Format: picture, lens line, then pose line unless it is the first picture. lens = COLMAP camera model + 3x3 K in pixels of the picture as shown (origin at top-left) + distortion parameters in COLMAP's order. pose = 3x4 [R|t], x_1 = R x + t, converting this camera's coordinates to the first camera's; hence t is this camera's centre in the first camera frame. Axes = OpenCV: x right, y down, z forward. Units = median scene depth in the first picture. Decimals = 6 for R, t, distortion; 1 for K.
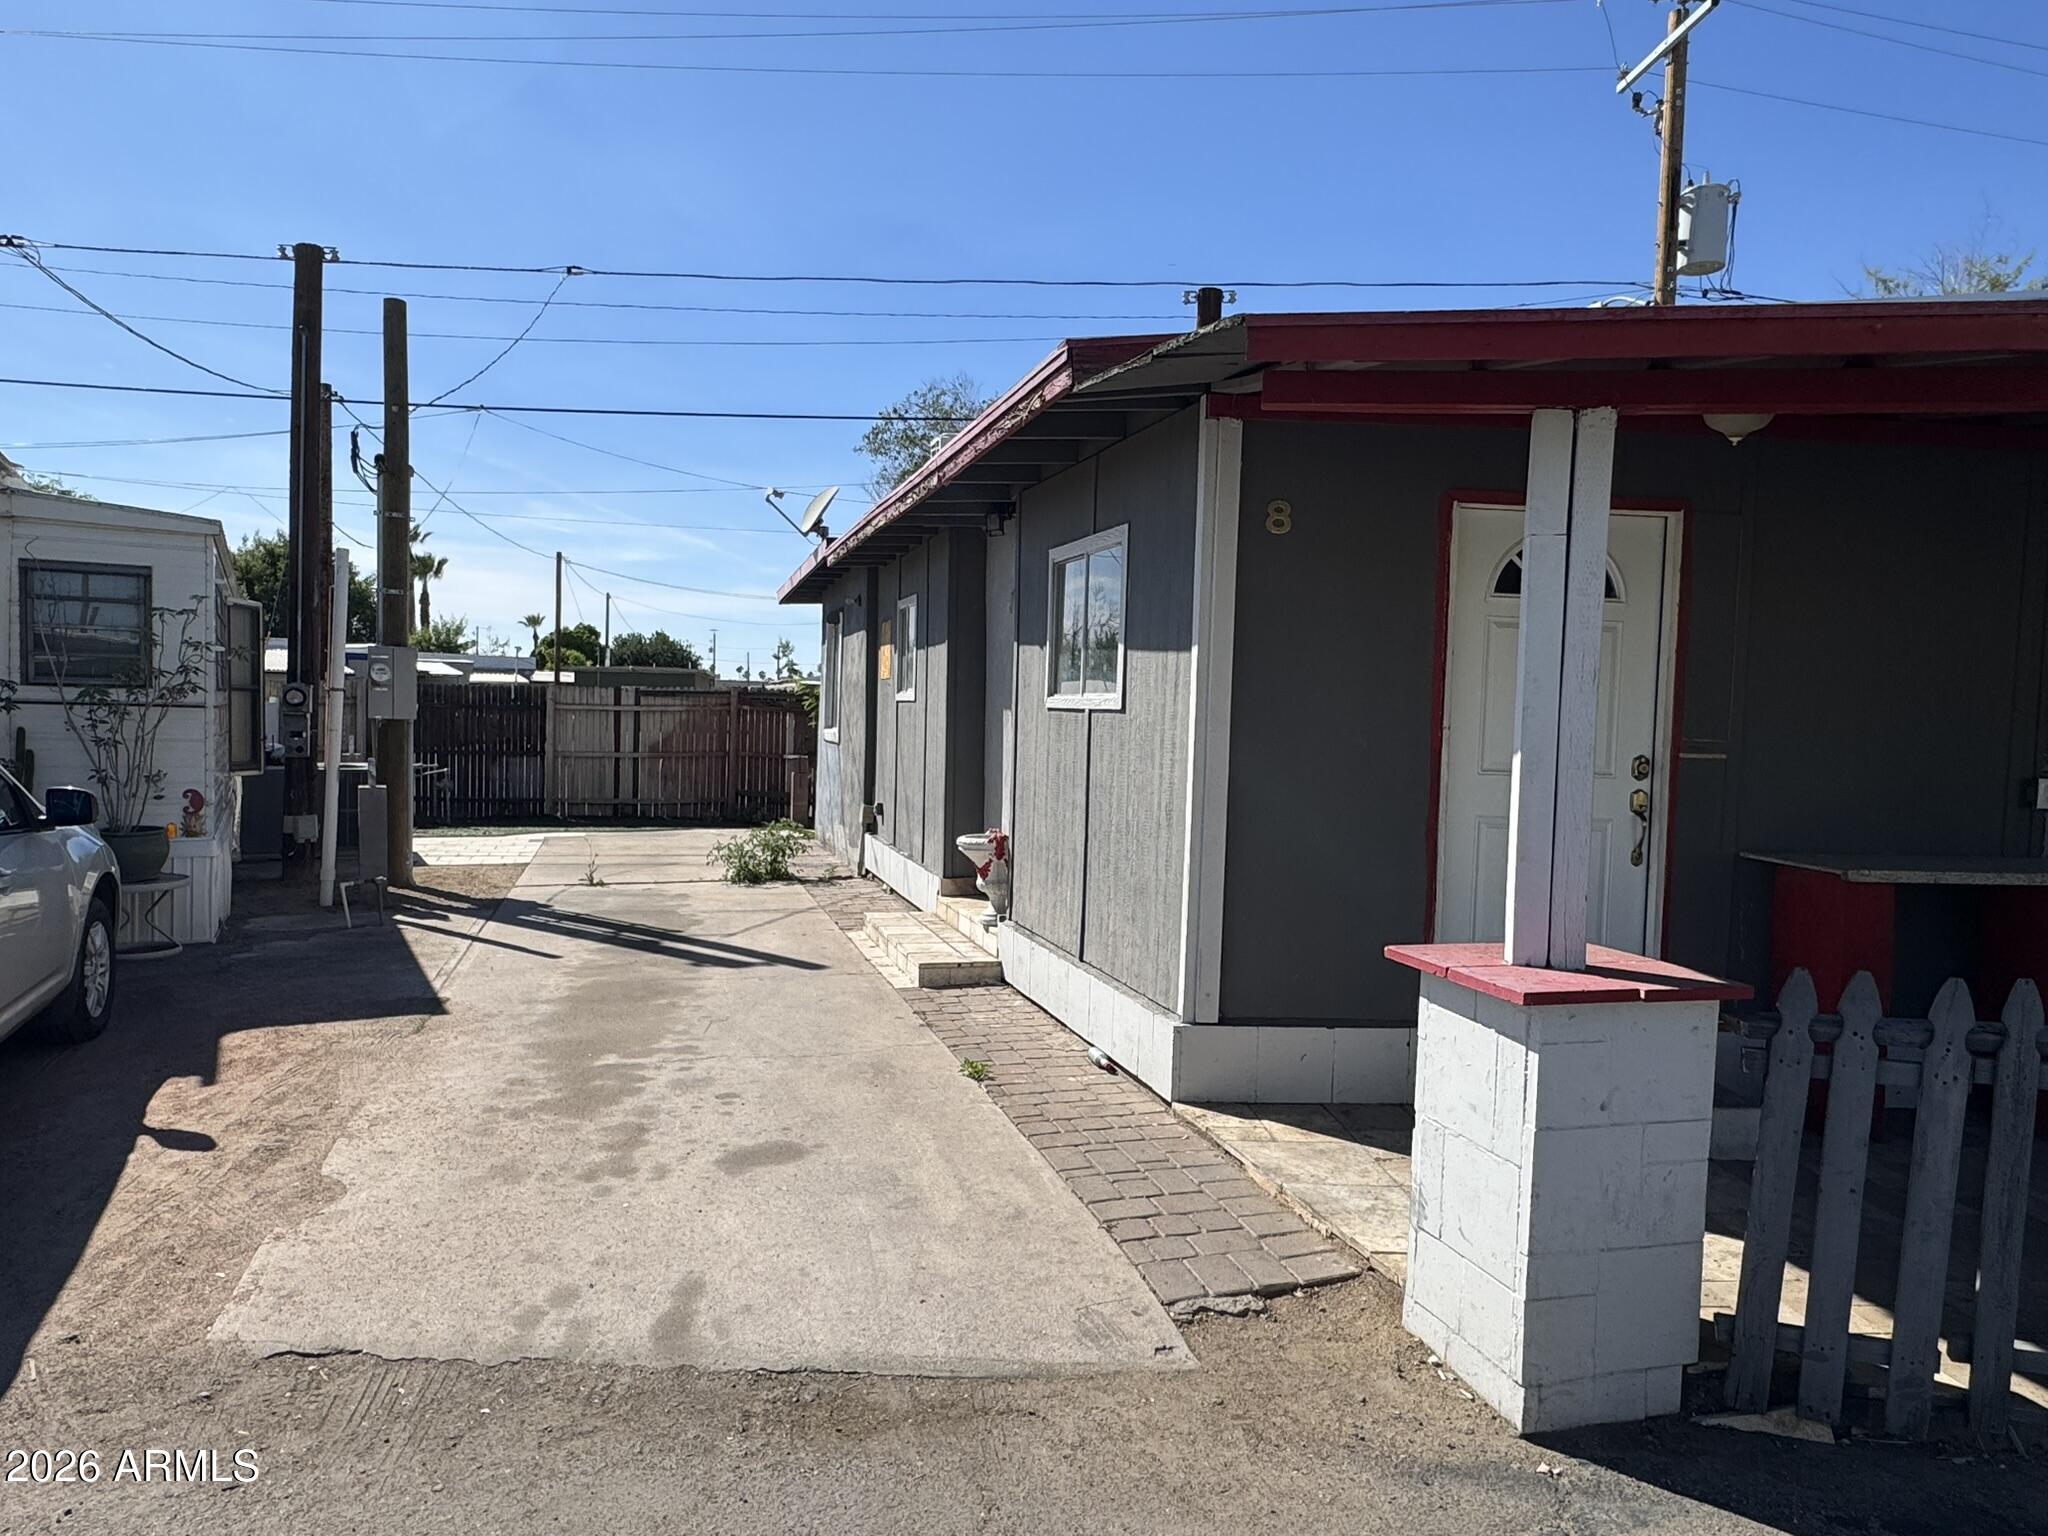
lens RADIAL K [[1278.5, 0, 1024.0], [0, 1278.5, 768.0], [0, 0, 1]] dist [-0.003019, 0.002059]
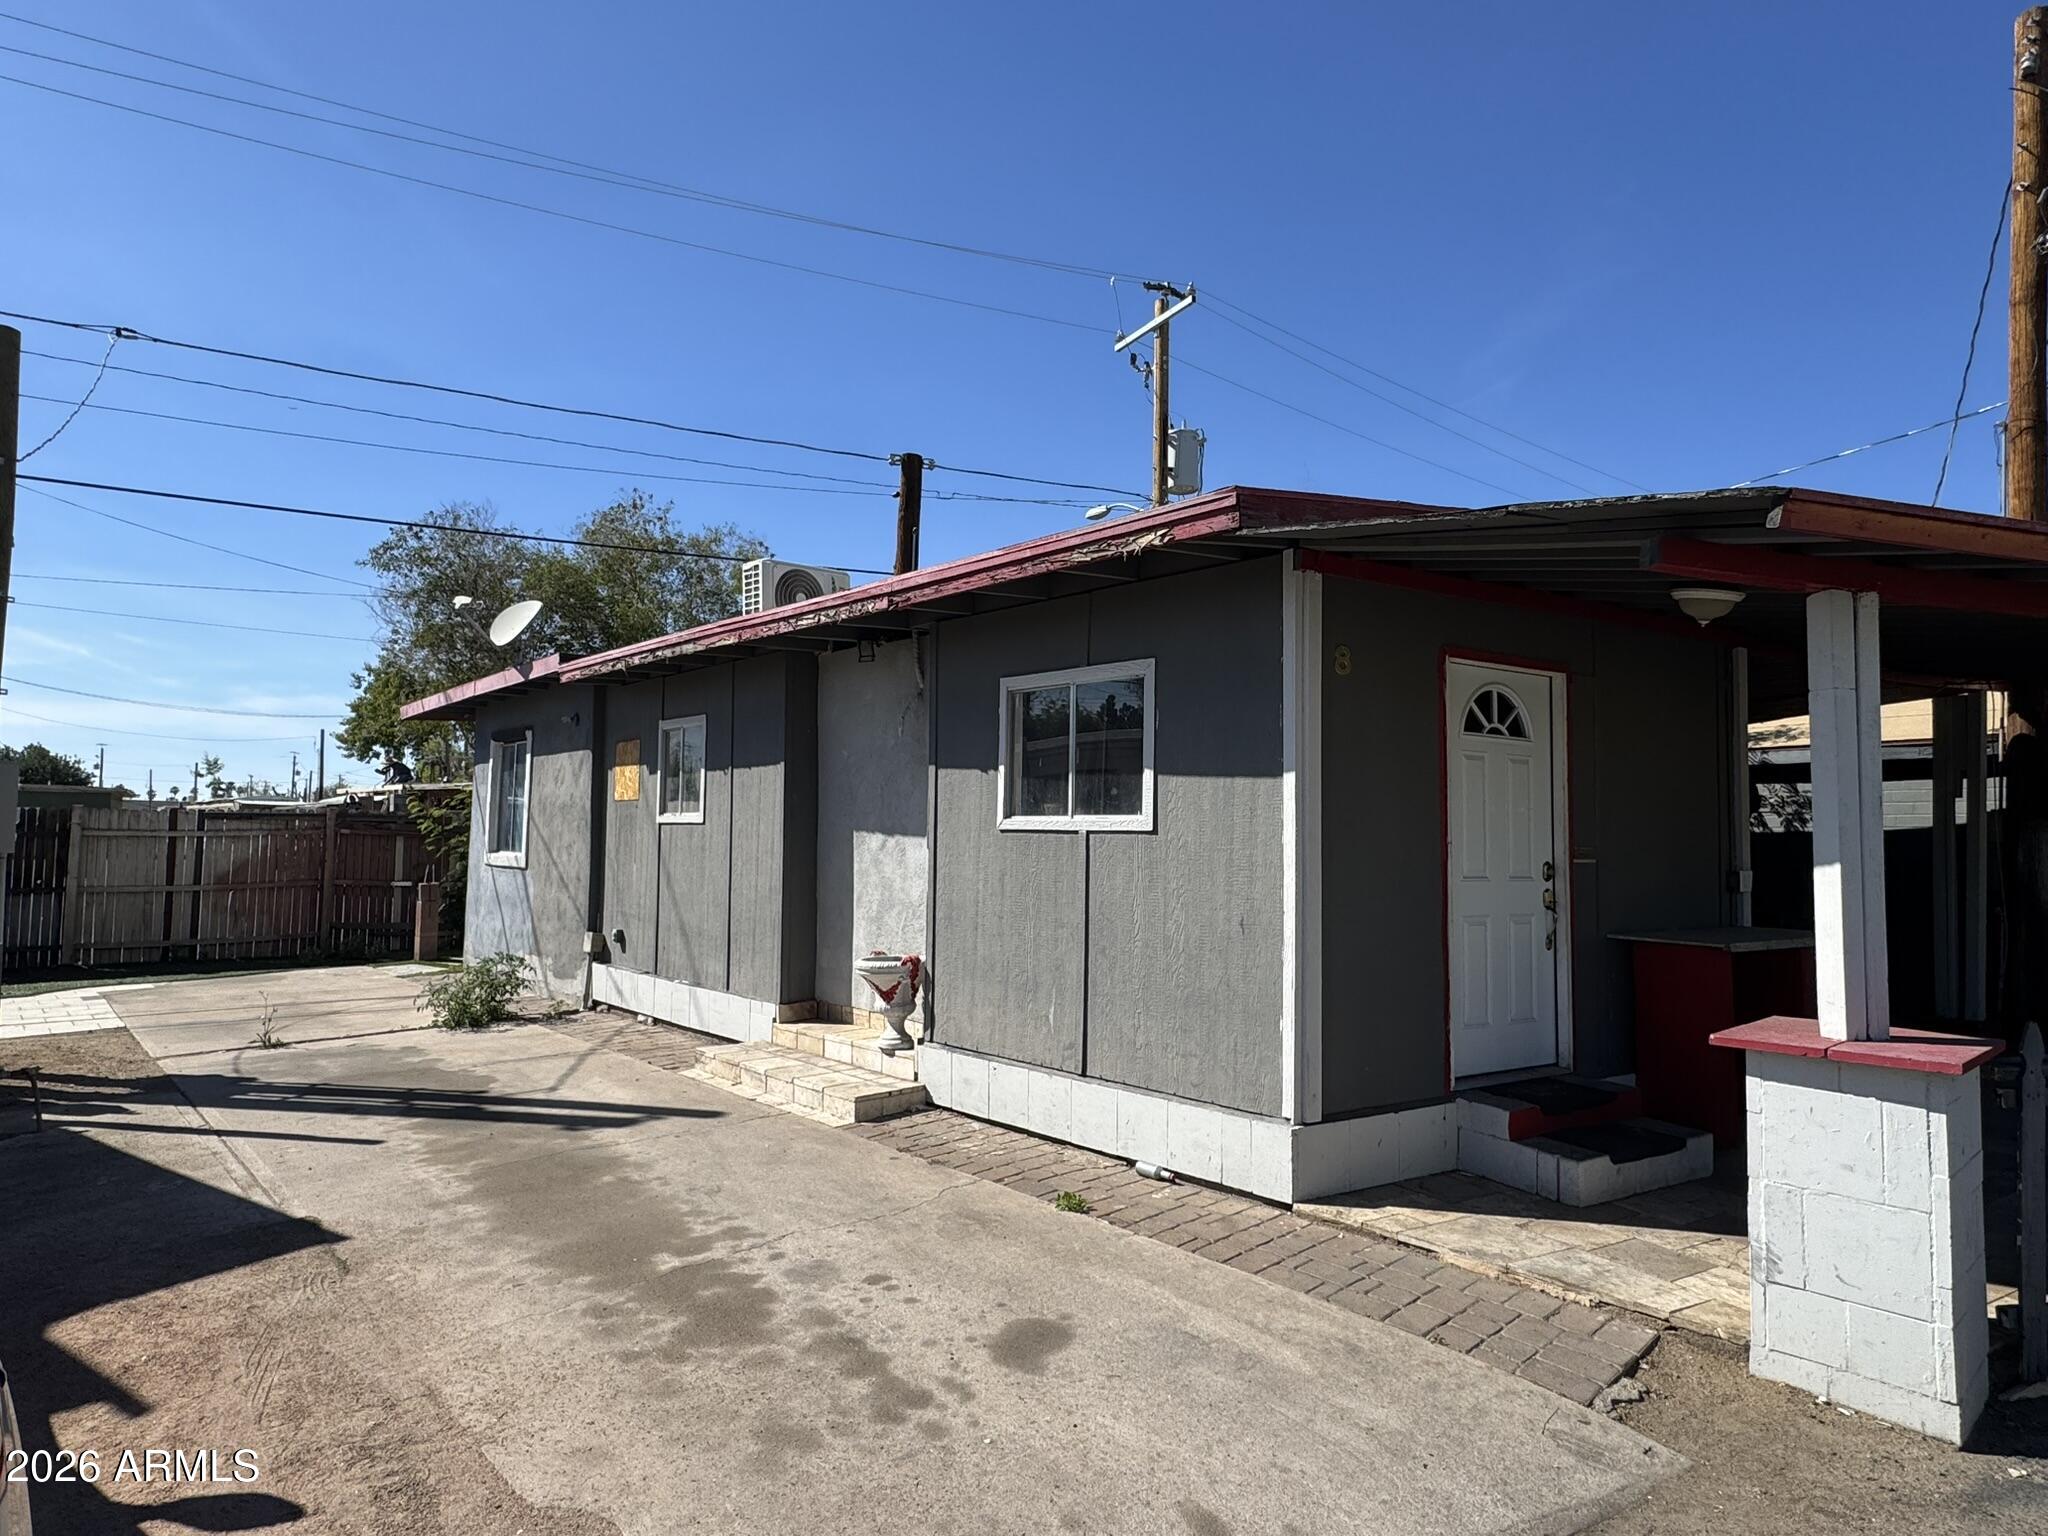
lens RADIAL K [[1119.7, 0, 1024.0], [0, 1119.7, 768.0], [0, 0, 1]] dist [-0.001190, -0.000414]
pose [[0.892387, 0.011749, 0.451117, -0.480417], [0.031663, 0.995567, -0.088563, -0.020034], [-0.450158, 0.093316, 0.888060, 0.236998]]
